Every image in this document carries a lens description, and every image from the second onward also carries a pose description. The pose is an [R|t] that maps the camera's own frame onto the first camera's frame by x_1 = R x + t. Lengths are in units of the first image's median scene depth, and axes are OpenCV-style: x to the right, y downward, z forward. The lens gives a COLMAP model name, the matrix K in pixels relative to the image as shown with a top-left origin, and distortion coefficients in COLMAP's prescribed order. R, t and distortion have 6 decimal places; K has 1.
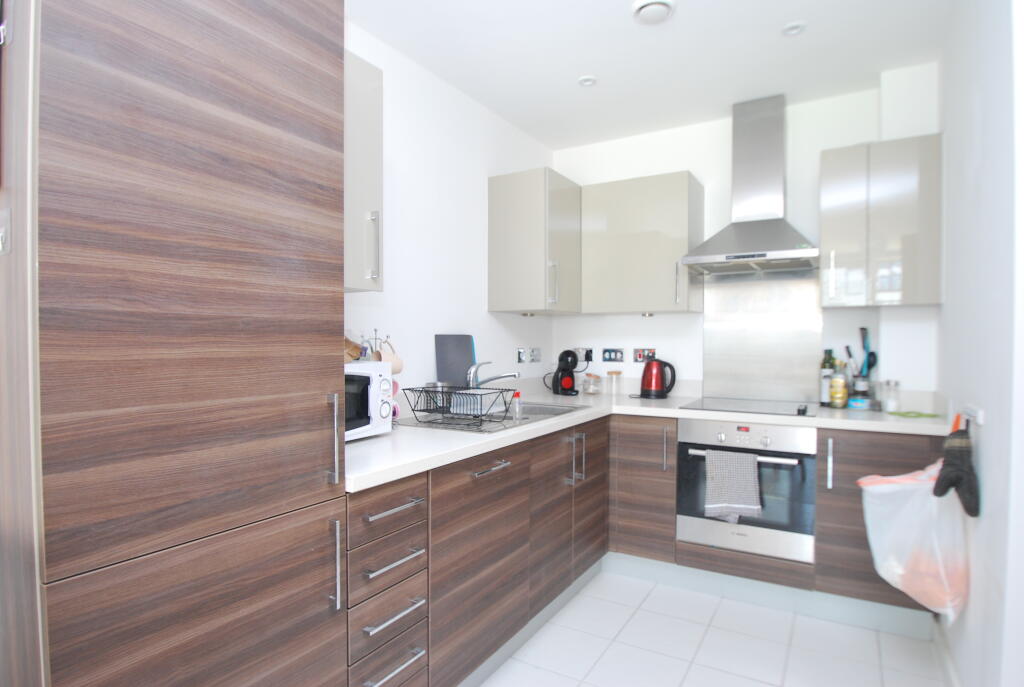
lens RADIAL K [[546.7, 0, 512.8], [0, 546.7, 353.2], [0, 0, 1]] dist [-0.024191, -0.001109]
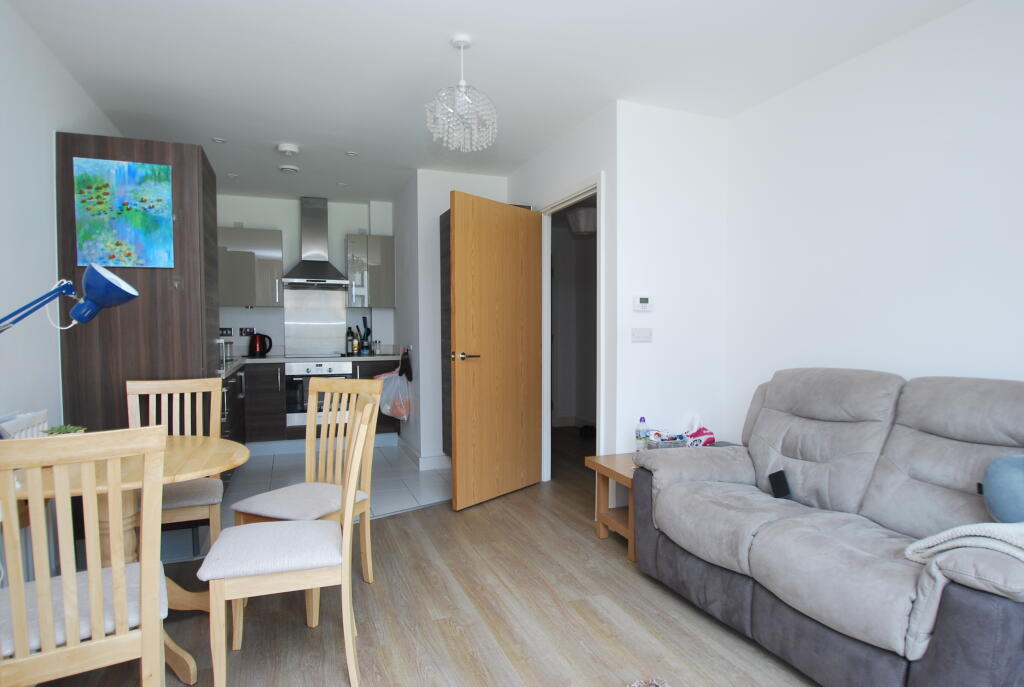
lens RADIAL K [[562.6, 0, 512.6], [0, 562.6, 347.9], [0, 0, 1]] dist [0.001070, -0.000003]
pose [[0.604054, -0.025142, 0.796547, -0.761304], [0.022590, 0.999641, 0.014422, 0.055949], [-0.796623, 0.009283, 0.604405, -0.796386]]
